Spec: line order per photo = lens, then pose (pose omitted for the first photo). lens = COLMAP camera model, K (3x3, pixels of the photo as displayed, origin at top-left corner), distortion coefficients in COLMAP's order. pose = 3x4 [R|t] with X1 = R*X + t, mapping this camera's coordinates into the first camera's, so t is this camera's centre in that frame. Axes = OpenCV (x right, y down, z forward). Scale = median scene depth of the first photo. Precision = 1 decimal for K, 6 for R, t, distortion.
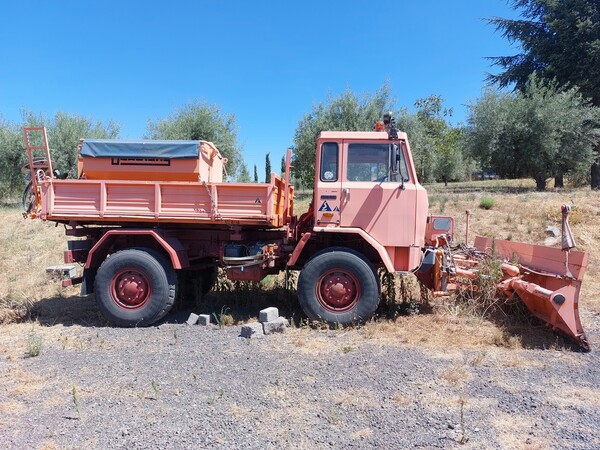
lens RADIAL K [[442.1, 0, 301.5], [0, 442.1, 223.8], [0, 0, 1]] dist [0.015637, -0.006545]
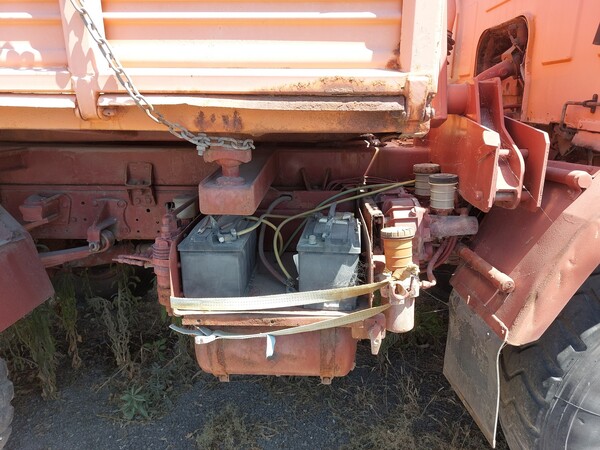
lens RADIAL K [[442.1, 0, 301.8], [0, 442.1, 227.2], [0, 0, 1]] dist [0.015637, -0.006545]
pose [[0.997218, -0.042854, 0.060987, -0.129245], [0.025618, 0.965411, 0.259470, -0.007438], [-0.069997, -0.257186, 0.963824, 0.811417]]
